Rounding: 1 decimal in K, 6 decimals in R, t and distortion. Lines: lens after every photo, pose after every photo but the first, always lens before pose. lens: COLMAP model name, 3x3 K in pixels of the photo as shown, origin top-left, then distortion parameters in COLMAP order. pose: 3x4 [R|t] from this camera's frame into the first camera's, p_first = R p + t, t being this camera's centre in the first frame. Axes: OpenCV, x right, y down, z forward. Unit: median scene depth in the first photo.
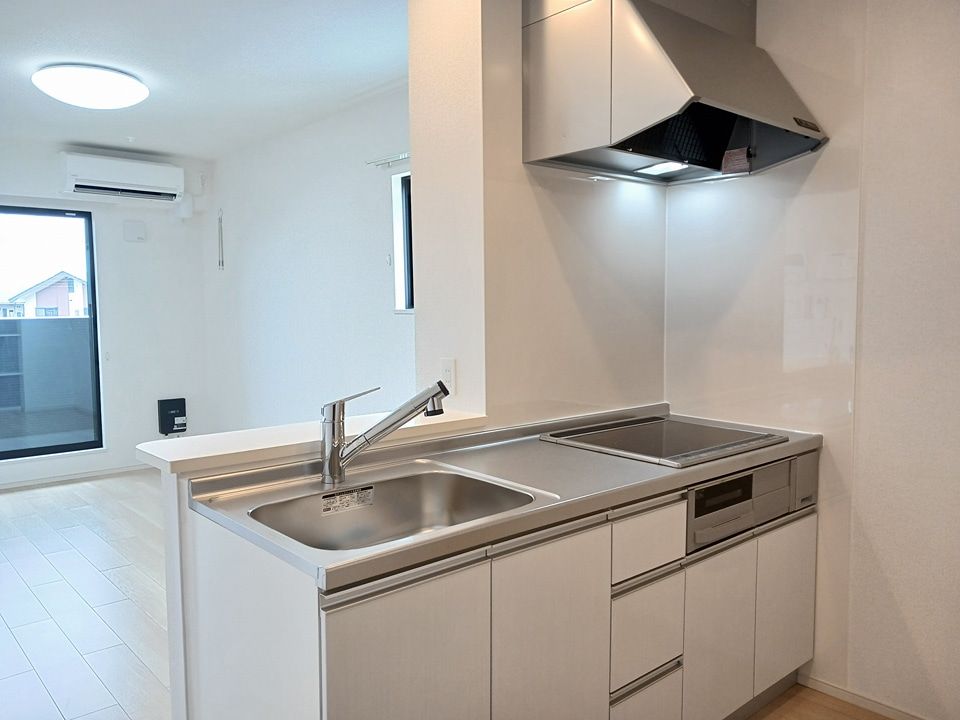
lens RADIAL K [[741.7, 0, 474.8], [0, 741.7, 361.6], [0, 0, 1]] dist [0.015375, -0.031478]
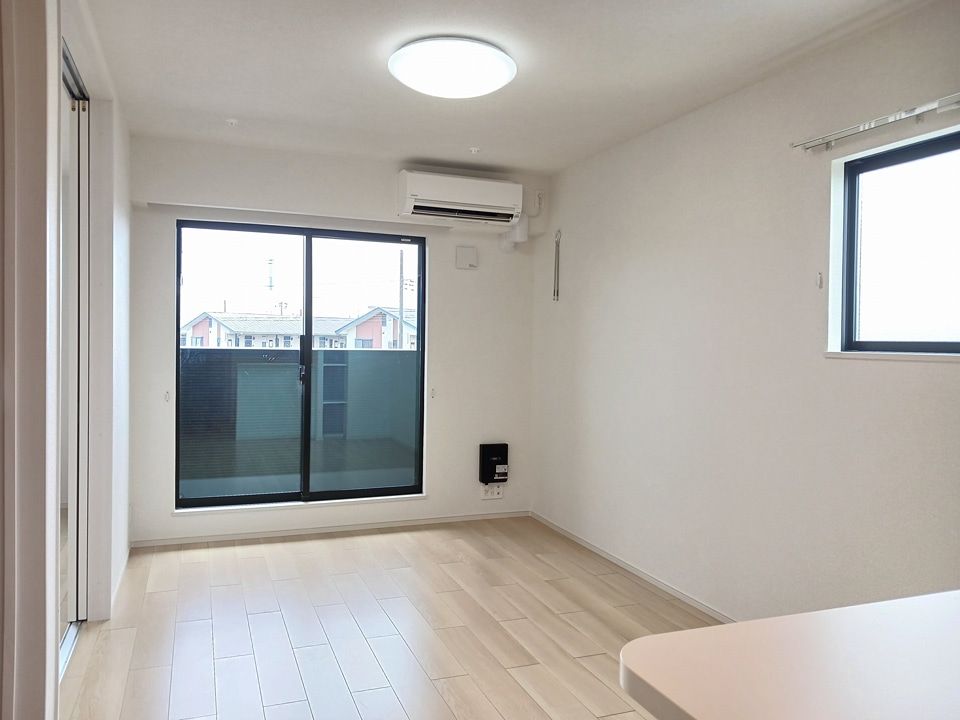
lens RADIAL K [[741.7, 0, 476.7], [0, 741.7, 354.2], [0, 0, 1]] dist [0.015375, -0.031478]
pose [[0.931929, 0.027312, -0.361612, -0.276654], [-0.049042, 0.997491, -0.051048, -0.027864], [0.359310, 0.065307, 0.930930, 0.401035]]
